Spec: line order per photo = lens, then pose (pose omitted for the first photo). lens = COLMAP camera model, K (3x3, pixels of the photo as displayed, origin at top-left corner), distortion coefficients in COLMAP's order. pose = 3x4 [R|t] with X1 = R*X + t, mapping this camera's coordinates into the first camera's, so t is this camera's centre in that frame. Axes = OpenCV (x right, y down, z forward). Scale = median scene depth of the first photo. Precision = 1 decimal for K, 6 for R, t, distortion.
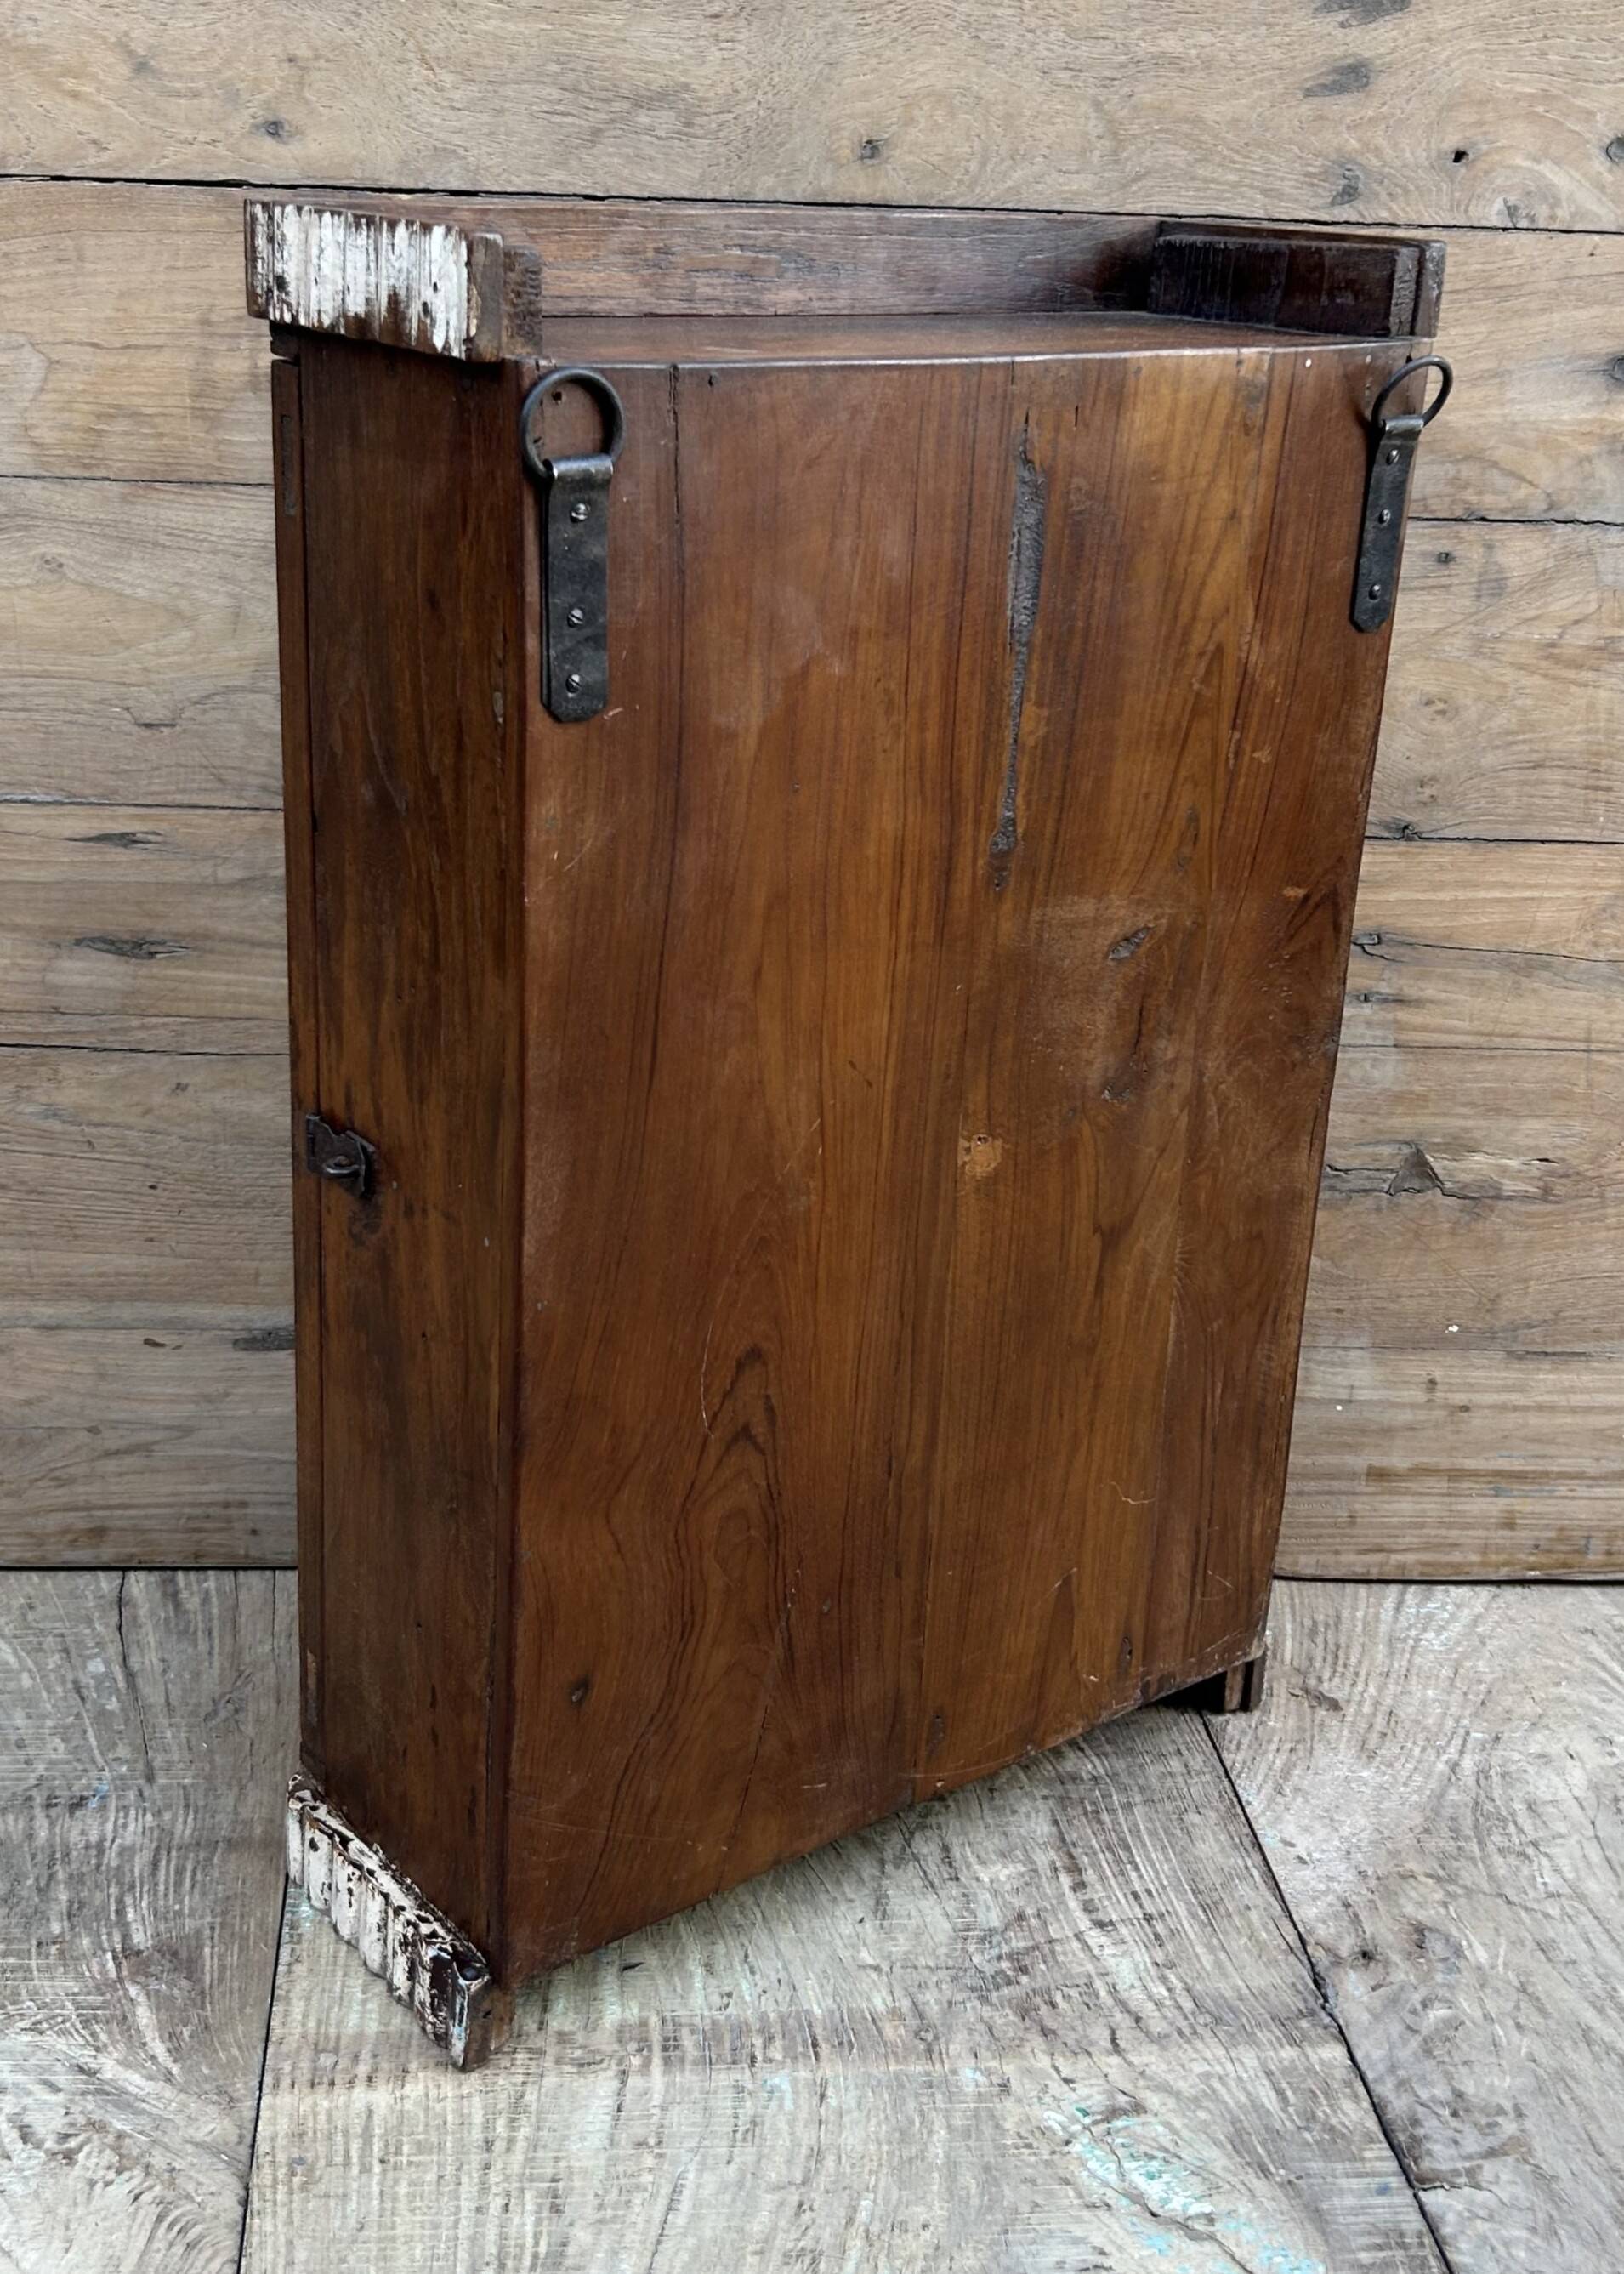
lens RADIAL K [[2579.1, 0, 736.2], [0, 2579.1, 1030.3], [0, 0, 1]] dist [0.056531, -0.150854]
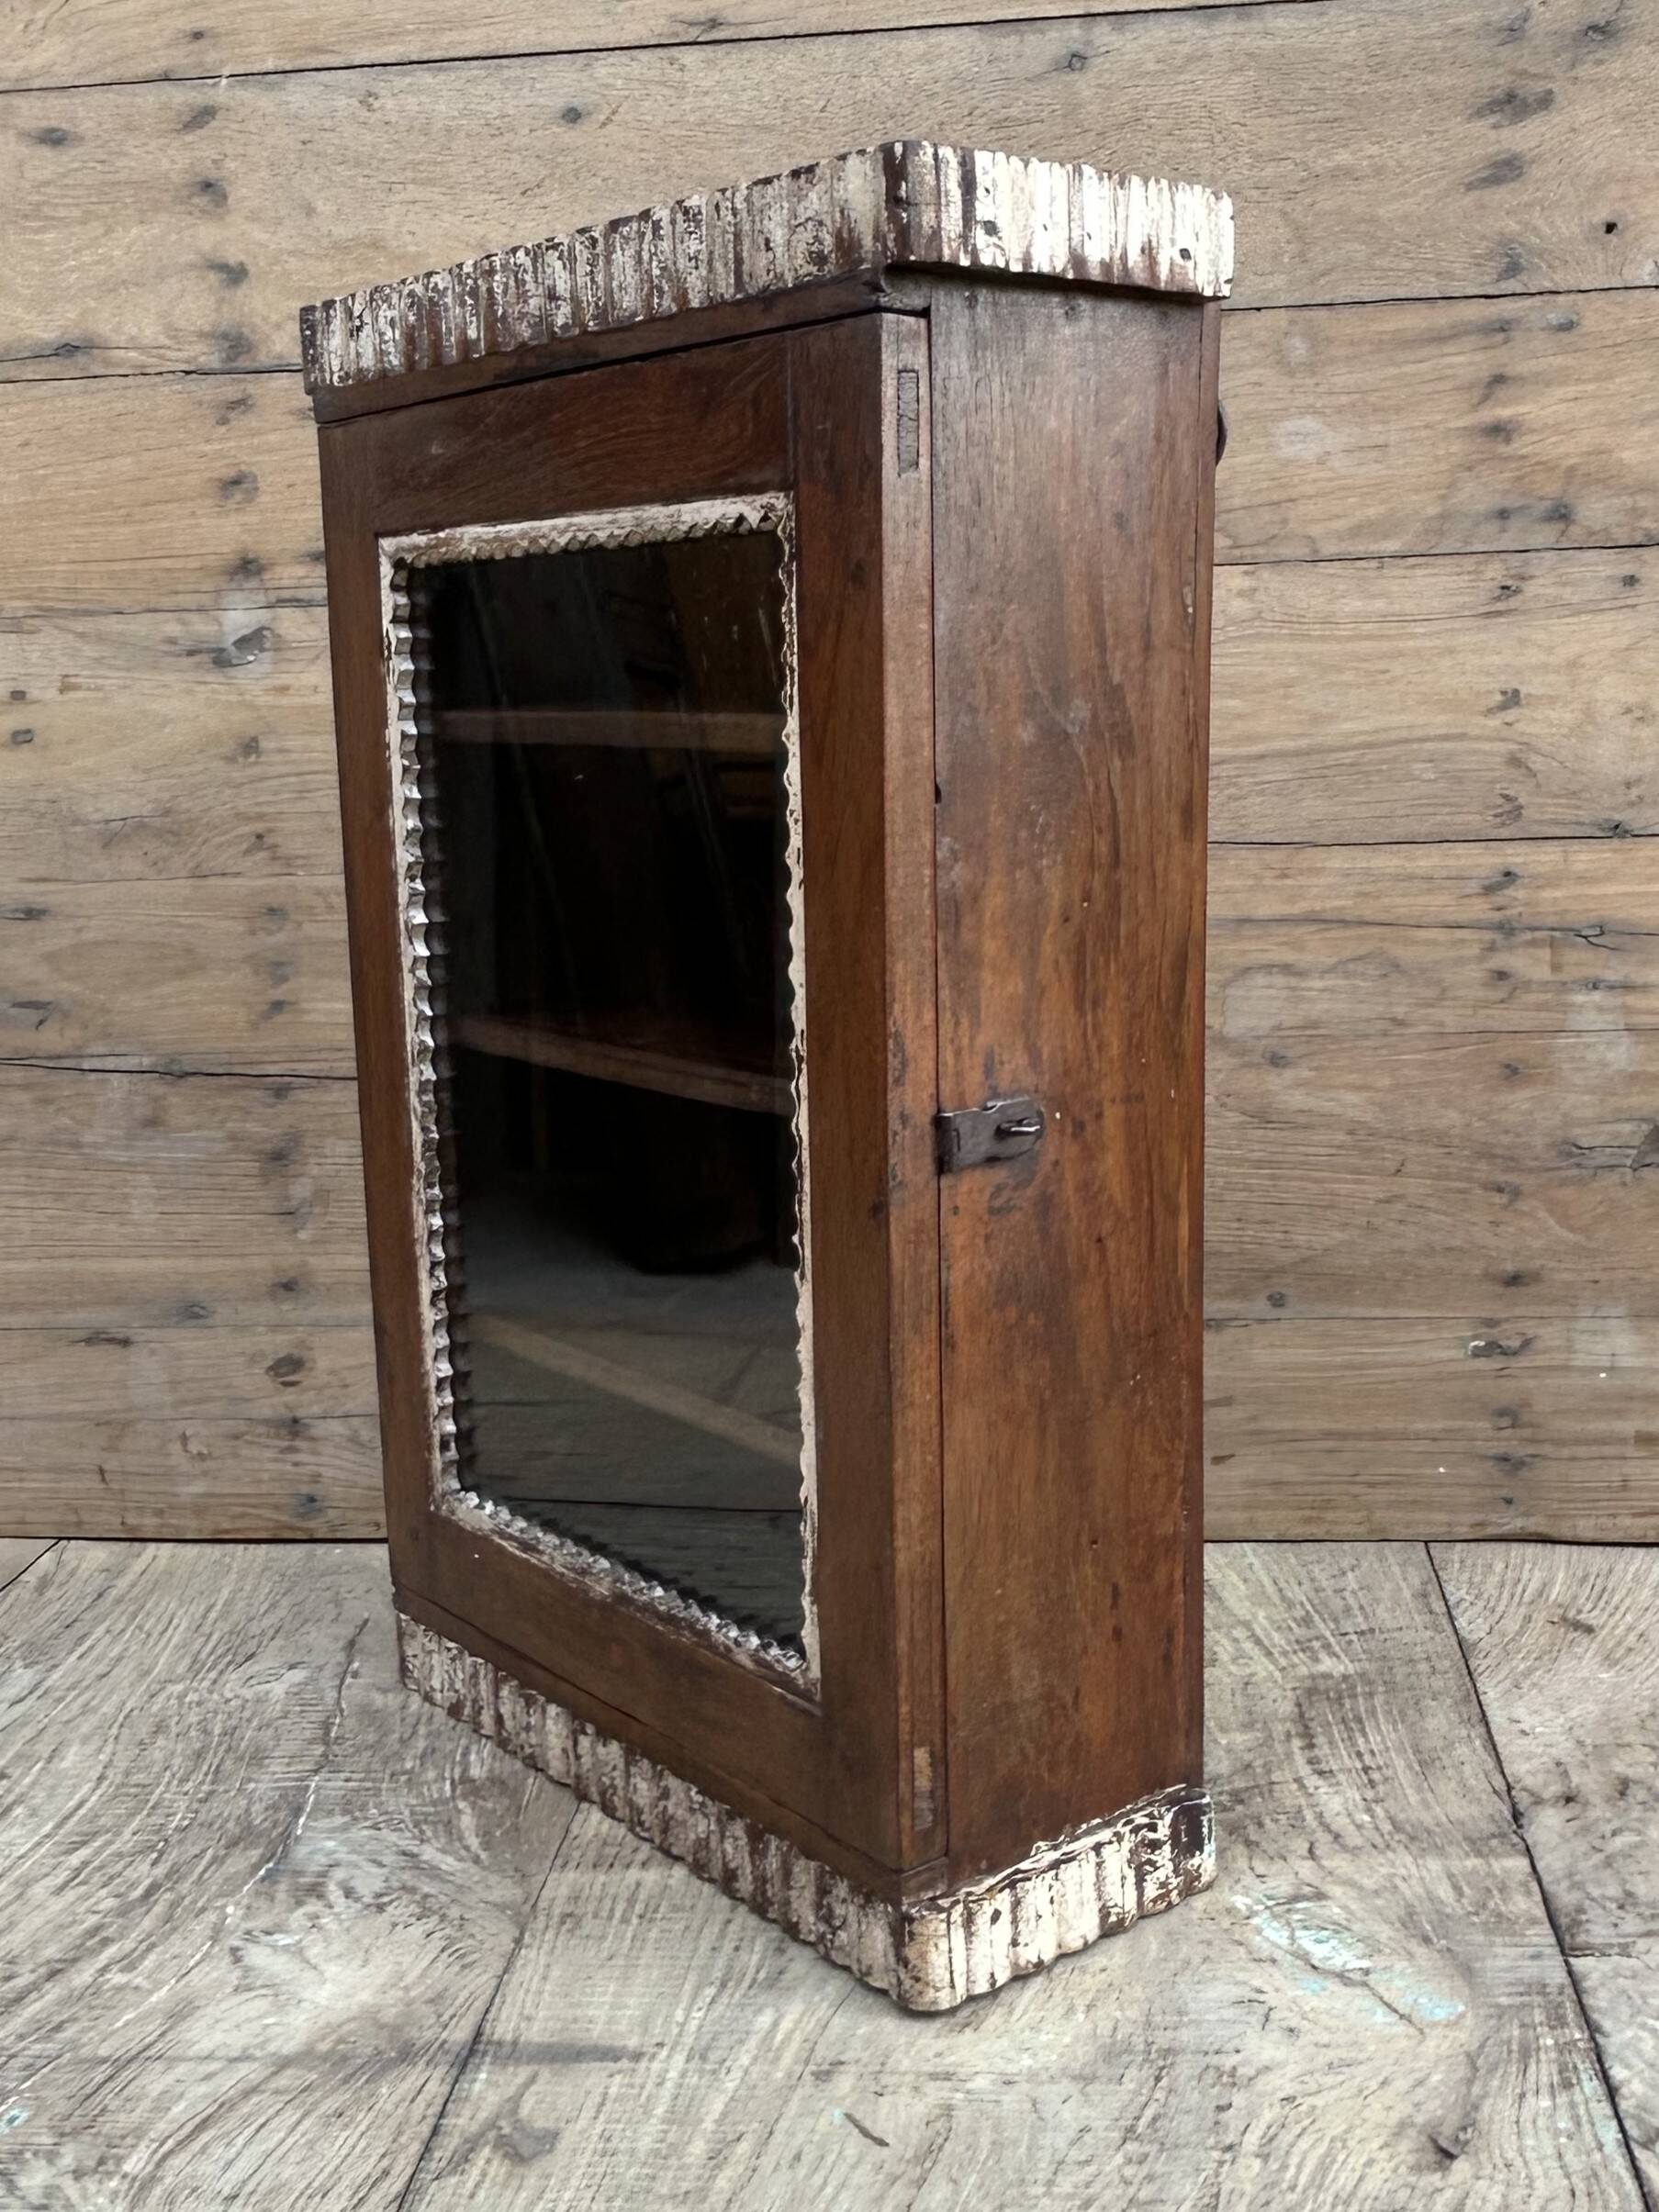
lens RADIAL K [[2411.8, 0, 941.2], [0, 2411.8, 1137.6], [0, 0, 1]] dist [0.004340, 0.005171]
pose [[0.985294, -0.042000, -0.165627, 0.162545], [0.024283, 0.993900, -0.107580, 0.183756], [0.169135, 0.101976, 0.980303, -0.054191]]
